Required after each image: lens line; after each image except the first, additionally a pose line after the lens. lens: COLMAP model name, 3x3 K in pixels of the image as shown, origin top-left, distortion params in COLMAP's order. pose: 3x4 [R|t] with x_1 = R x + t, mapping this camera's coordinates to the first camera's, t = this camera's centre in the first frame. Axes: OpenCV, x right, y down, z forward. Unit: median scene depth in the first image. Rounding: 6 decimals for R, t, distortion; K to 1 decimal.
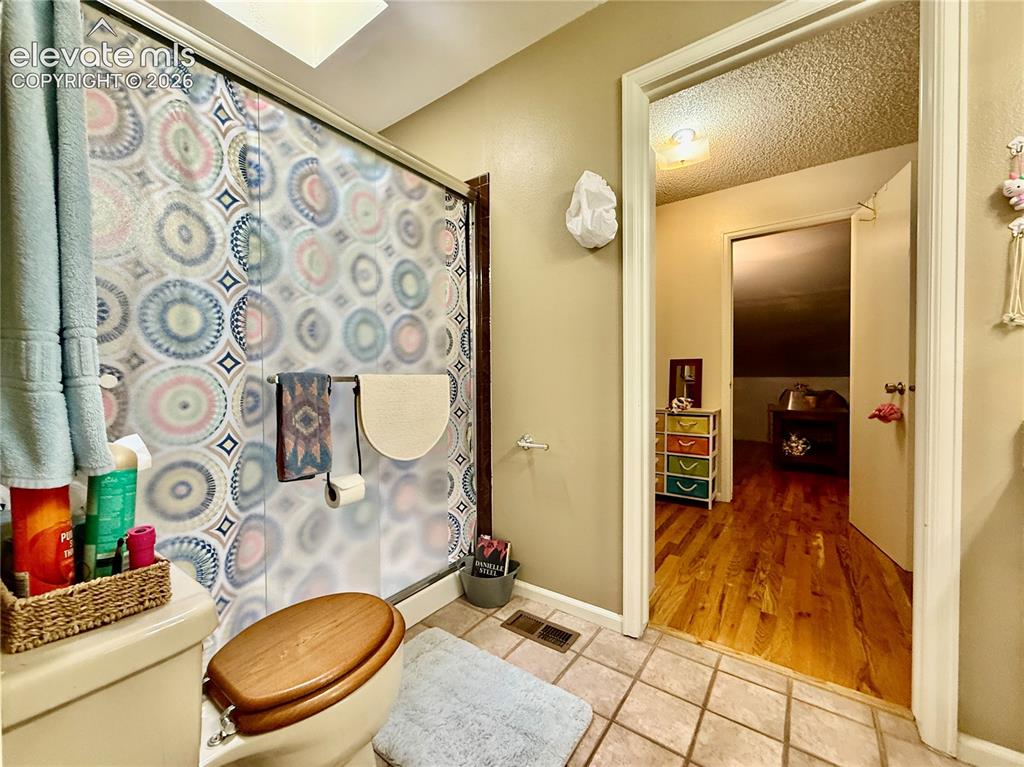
lens RADIAL K [[409.2, 0, 509.9], [0, 409.2, 381.8], [0, 0, 1]] dist [-0.000196, 0.000384]
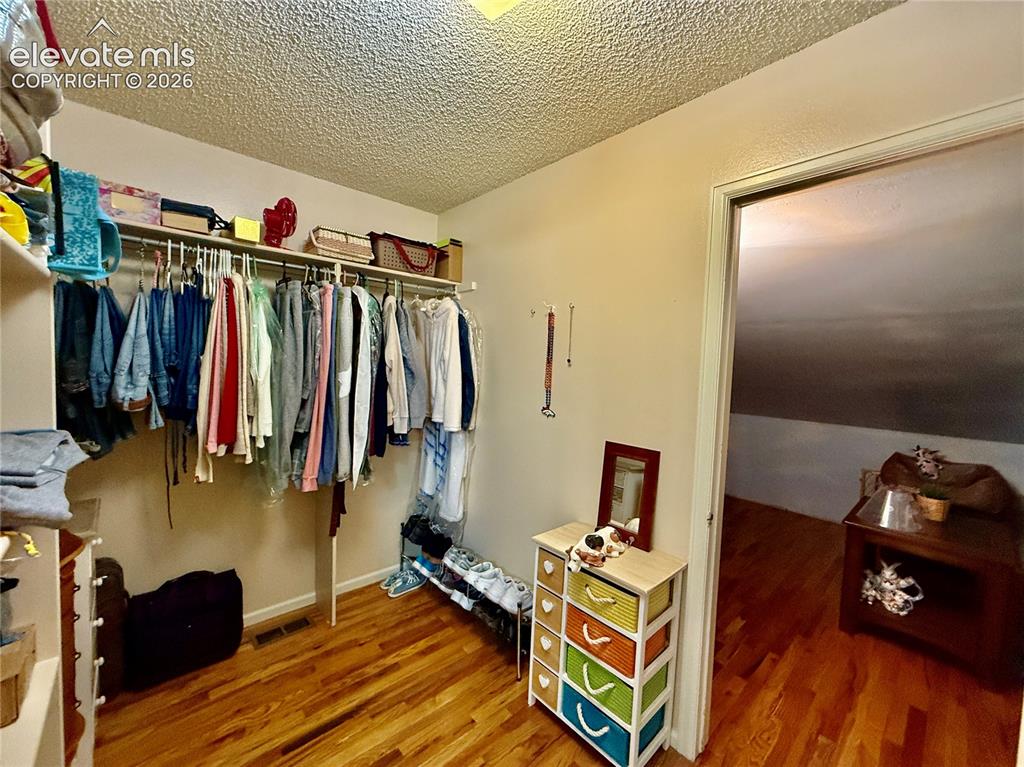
lens RADIAL K [[409.2, 0, 514.8], [0, 409.2, 385.7], [0, 0, 1]] dist [-0.000196, 0.000384]
pose [[0.979701, 0.049990, -0.194132, 0.377076], [-0.044071, 0.998426, 0.034692, -0.138533], [0.195561, -0.025433, 0.980362, 0.471917]]
